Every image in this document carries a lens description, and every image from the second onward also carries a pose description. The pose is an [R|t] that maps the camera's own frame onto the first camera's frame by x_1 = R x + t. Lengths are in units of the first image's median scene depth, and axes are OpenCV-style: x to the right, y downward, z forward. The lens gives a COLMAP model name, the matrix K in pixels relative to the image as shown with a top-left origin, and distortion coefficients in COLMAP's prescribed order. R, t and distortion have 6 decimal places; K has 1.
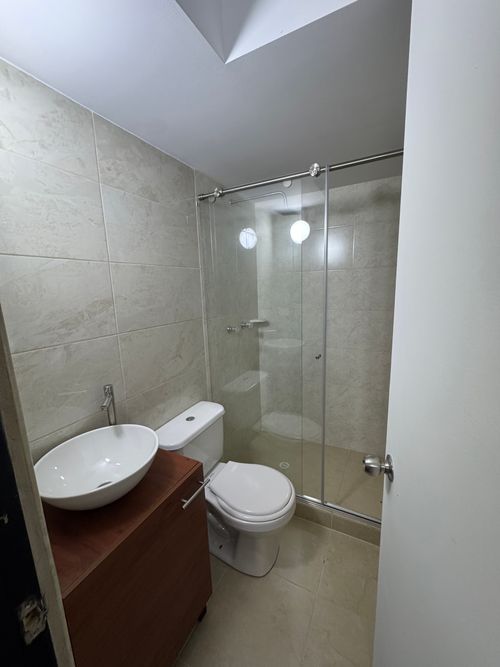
lens RADIAL K [[266.3, 0, 251.2], [0, 266.3, 332.6], [0, 0, 1]] dist [-0.000508, 0.000420]
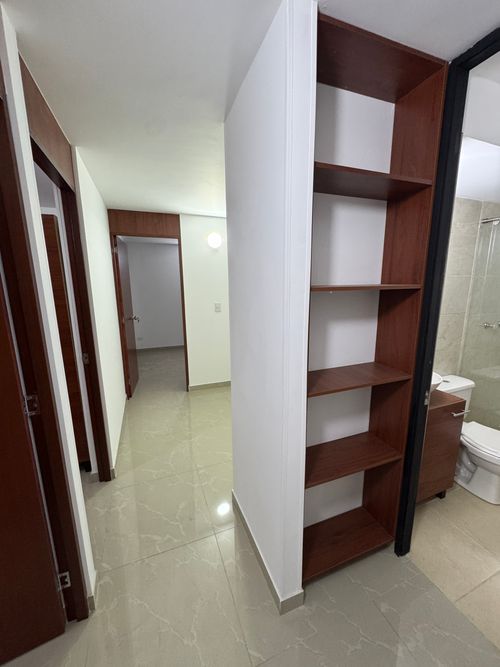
lens RADIAL K [[266.3, 0, 251.2], [0, 266.3, 332.6], [0, 0, 1]] dist [-0.000508, 0.000420]
pose [[0.742574, 0.155536, -0.651454, -0.095123], [-0.137803, 0.987332, 0.078650, 0.080632], [0.655434, 0.031368, 0.754601, -0.664752]]
